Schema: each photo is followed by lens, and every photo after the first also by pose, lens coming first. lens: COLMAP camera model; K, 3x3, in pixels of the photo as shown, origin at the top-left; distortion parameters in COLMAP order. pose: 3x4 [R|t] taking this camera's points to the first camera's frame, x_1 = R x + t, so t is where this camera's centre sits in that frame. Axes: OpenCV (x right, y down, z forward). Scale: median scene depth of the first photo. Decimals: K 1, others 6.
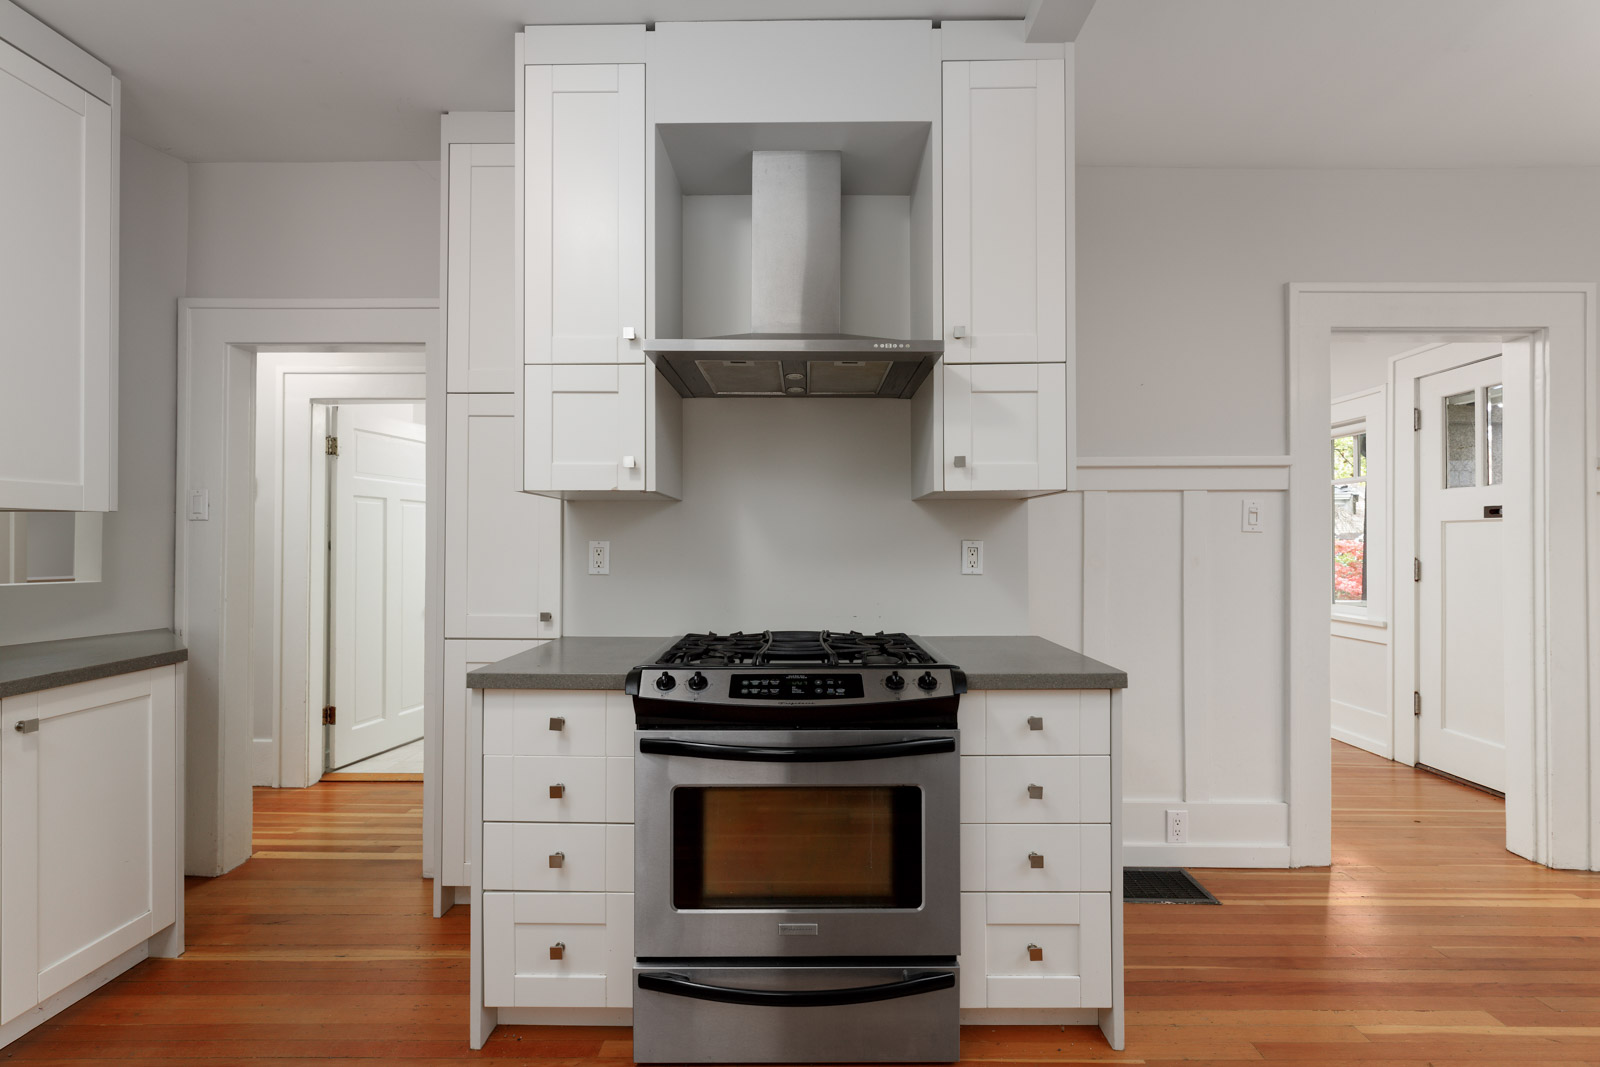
lens RADIAL K [[684.1, 0, 796.7], [0, 684.1, 534.9], [0, 0, 1]] dist [0.012464, 0.000219]
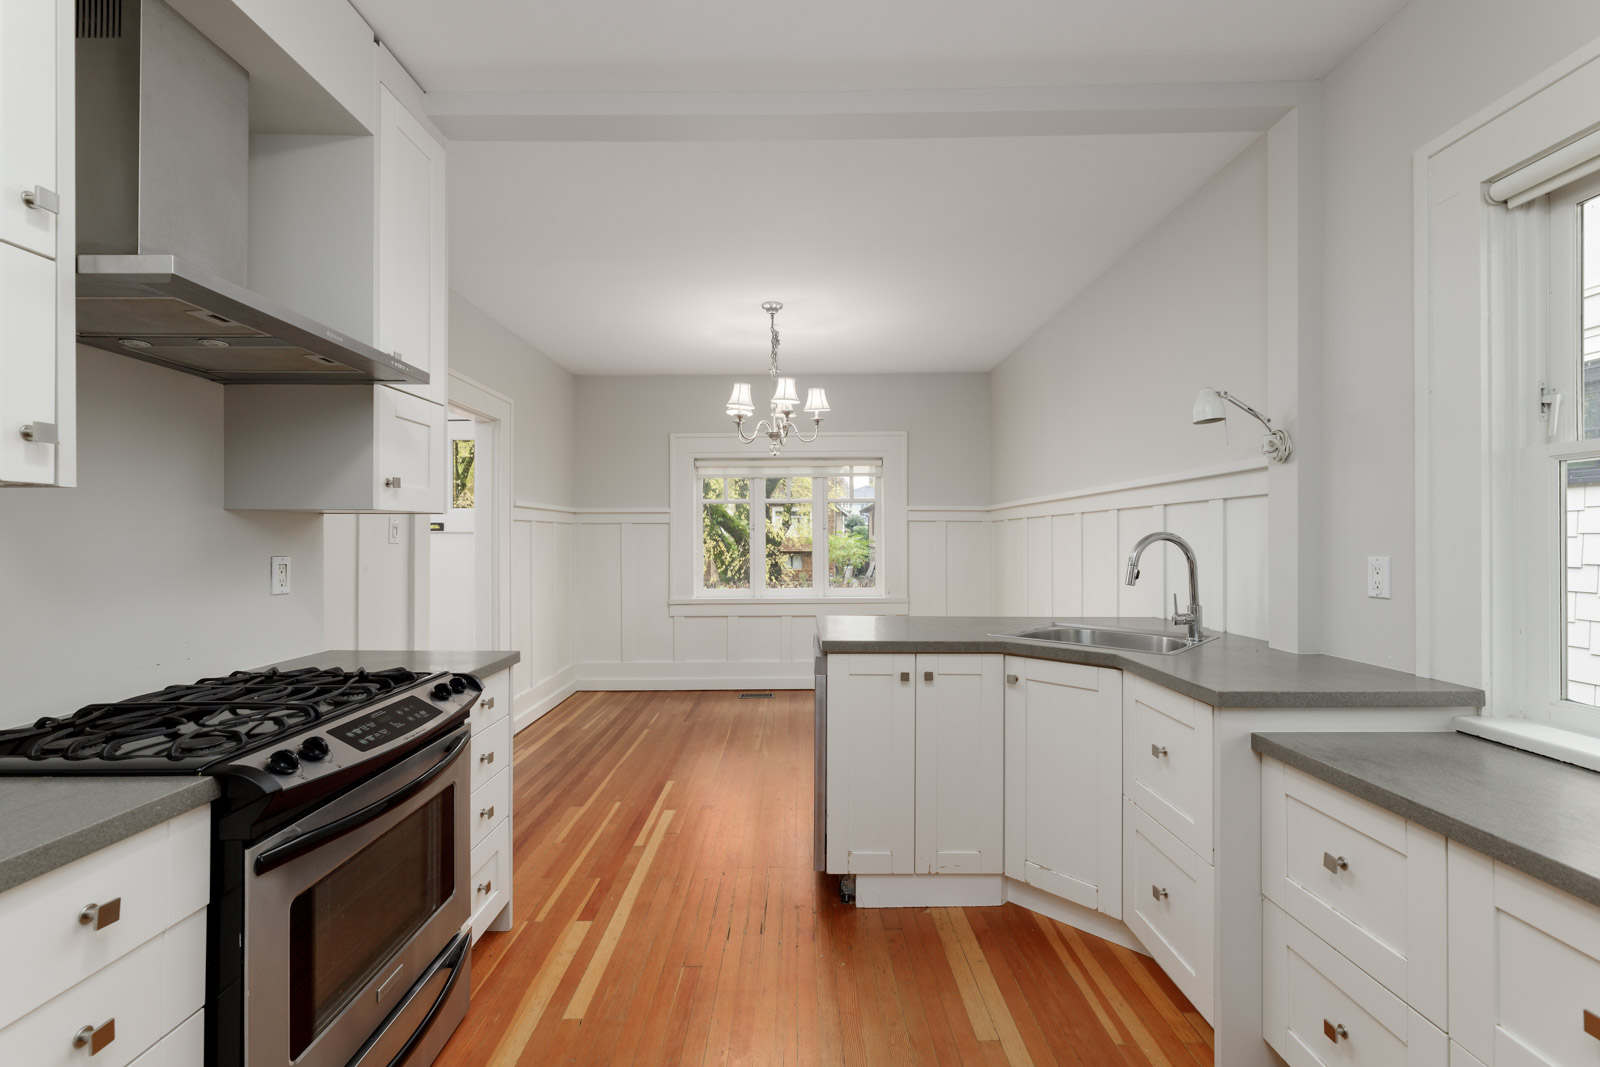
lens RADIAL K [[684.1, 0, 795.7], [0, 684.1, 533.5], [0, 0, 1]] dist [0.012464, 0.000219]
pose [[0.010463, 0.005149, 0.999932, -0.763539], [0.002528, 0.999983, -0.005176, -0.019225], [-0.999942, 0.002582, 0.010450, 0.372826]]
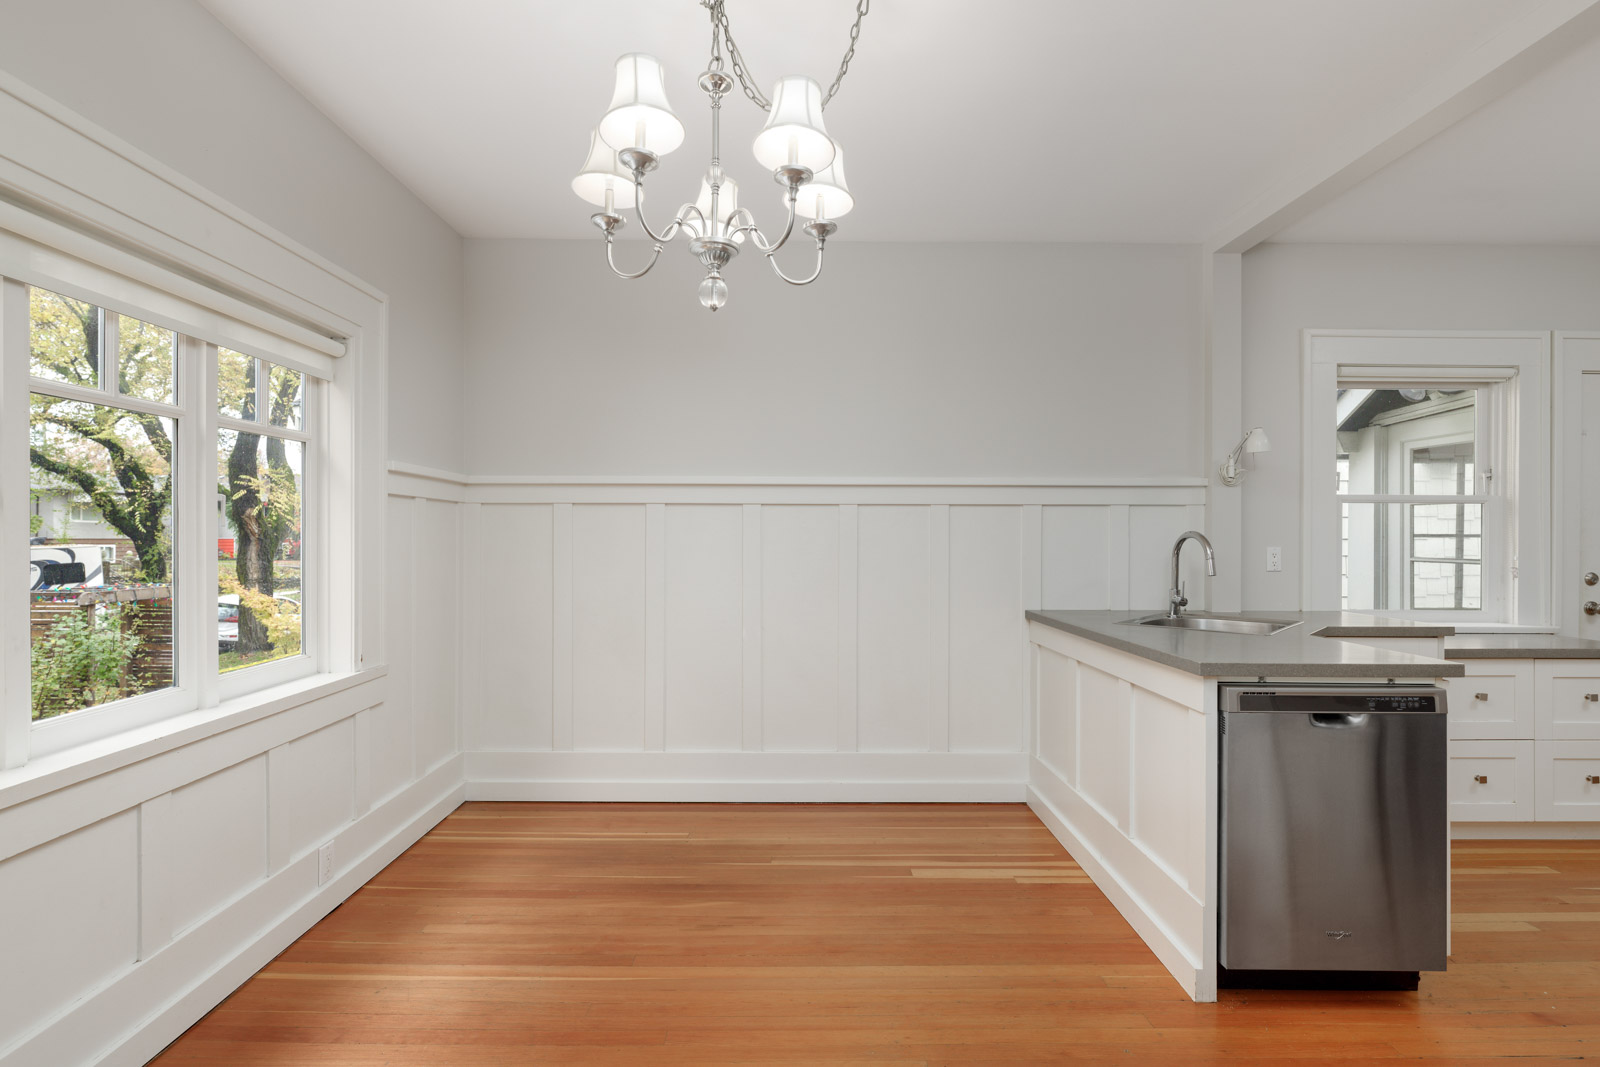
lens RADIAL K [[768.3, 0, 798.5], [0, 768.3, 544.0], [0, 0, 1]] dist [-0.004171, -0.000347]
pose [[-0.999893, -0.014192, 0.003653, 1.411116], [-0.014164, 0.999870, 0.007672, 0.003204], [-0.003762, 0.007619, -0.999964, 1.489041]]
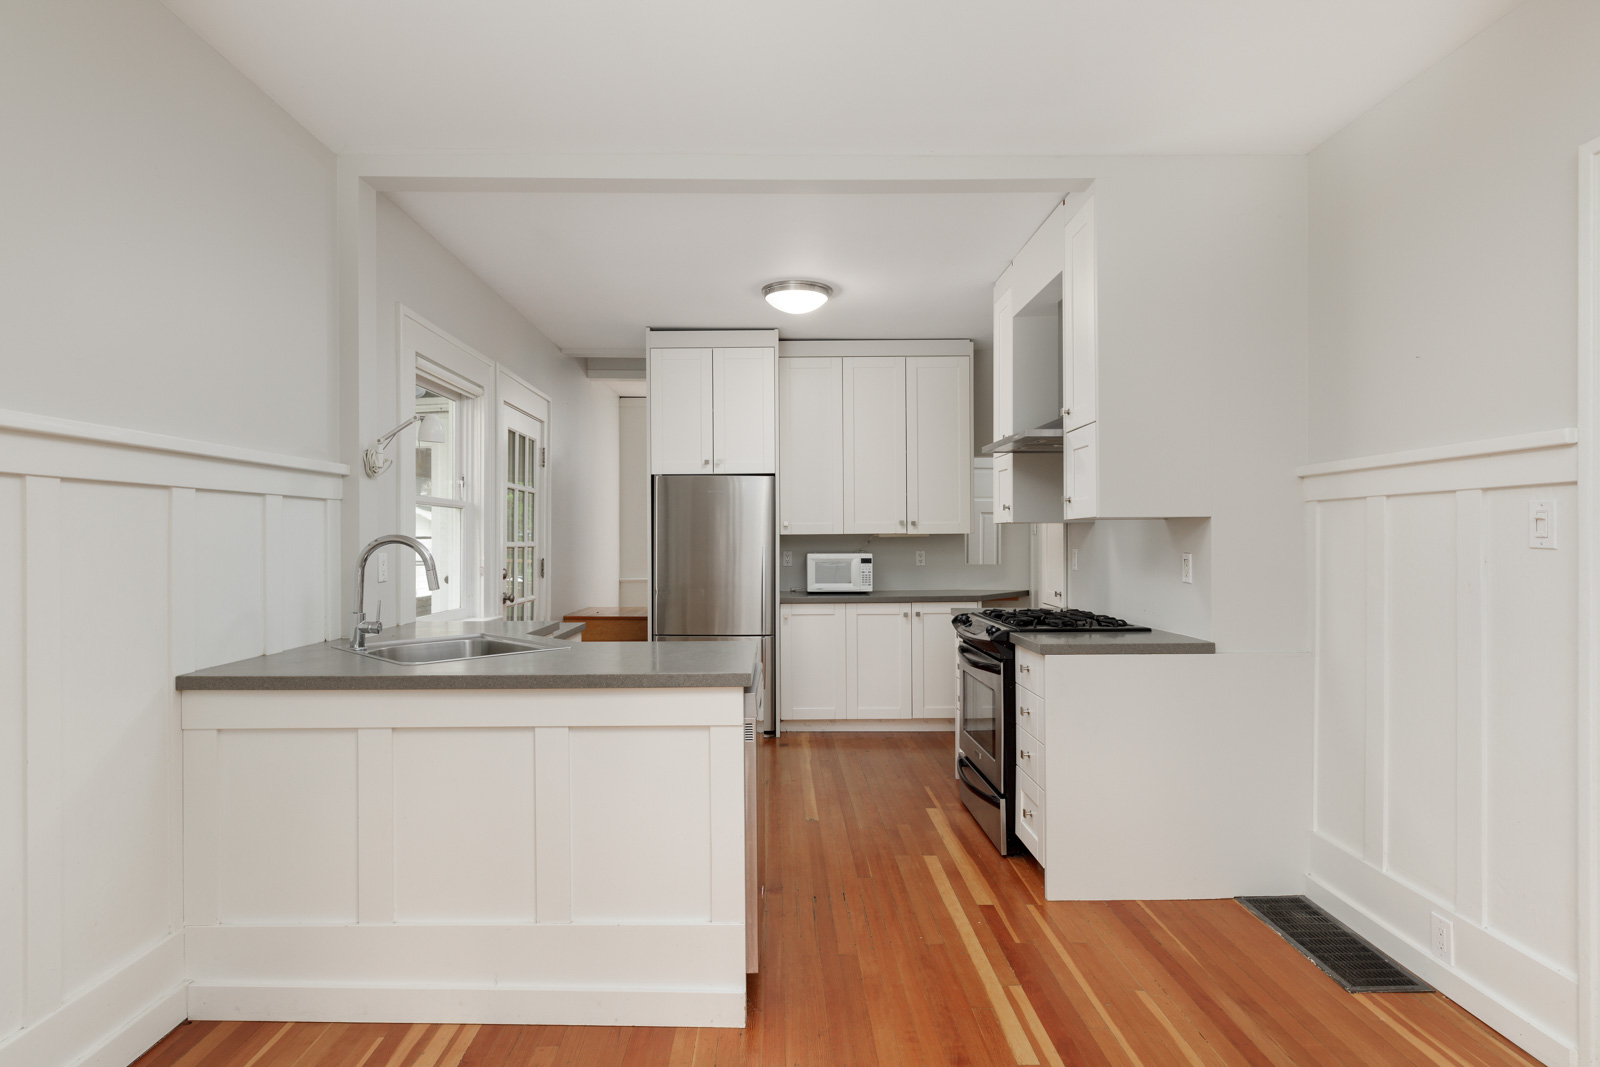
lens RADIAL K [[863.3, 0, 797.4], [0, 863.3, 528.9], [0, 0, 1]] dist [-0.001431, -0.000226]
pose [[0.008493, -0.018862, -0.999786, 2.076065], [-0.001055, 0.999821, -0.018872, -0.008982], [0.999963, 0.001215, 0.008472, 0.397239]]
